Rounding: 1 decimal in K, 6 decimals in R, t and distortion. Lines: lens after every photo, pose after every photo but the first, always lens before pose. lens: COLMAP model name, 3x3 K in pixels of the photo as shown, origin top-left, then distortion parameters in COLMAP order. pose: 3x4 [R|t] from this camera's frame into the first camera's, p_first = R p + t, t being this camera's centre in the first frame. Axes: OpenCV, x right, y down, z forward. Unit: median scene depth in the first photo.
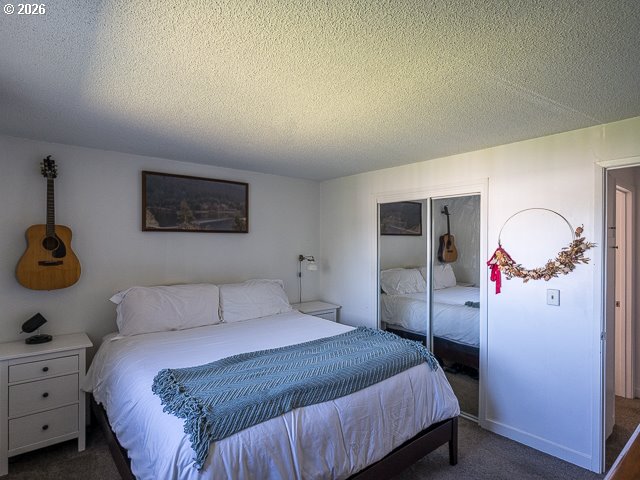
lens RADIAL K [[343.7, 0, 286.9], [0, 343.7, 237.6], [0, 0, 1]] dist [-0.000489, 0.000097]
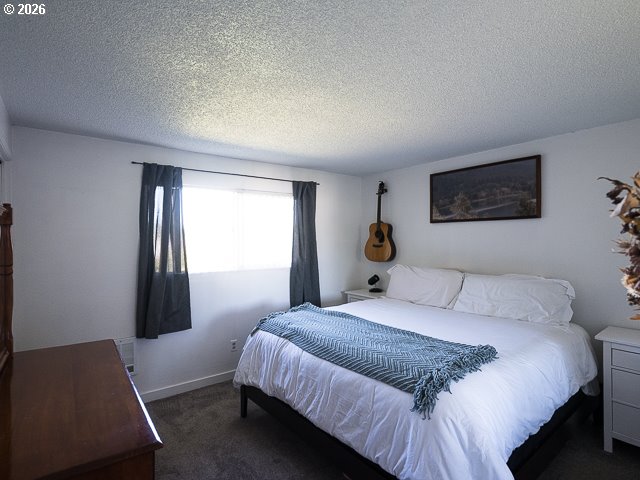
lens RADIAL K [[339.2, 0, 318.4], [0, 339.2, 225.5], [0, 0, 1]] dist [0.000835, 0.000126]
pose [[0.004497, -0.039370, -0.999215, 0.722814], [0.024258, 0.998935, -0.039250, 0.025017], [0.999696, -0.024062, 0.005447, 0.529890]]
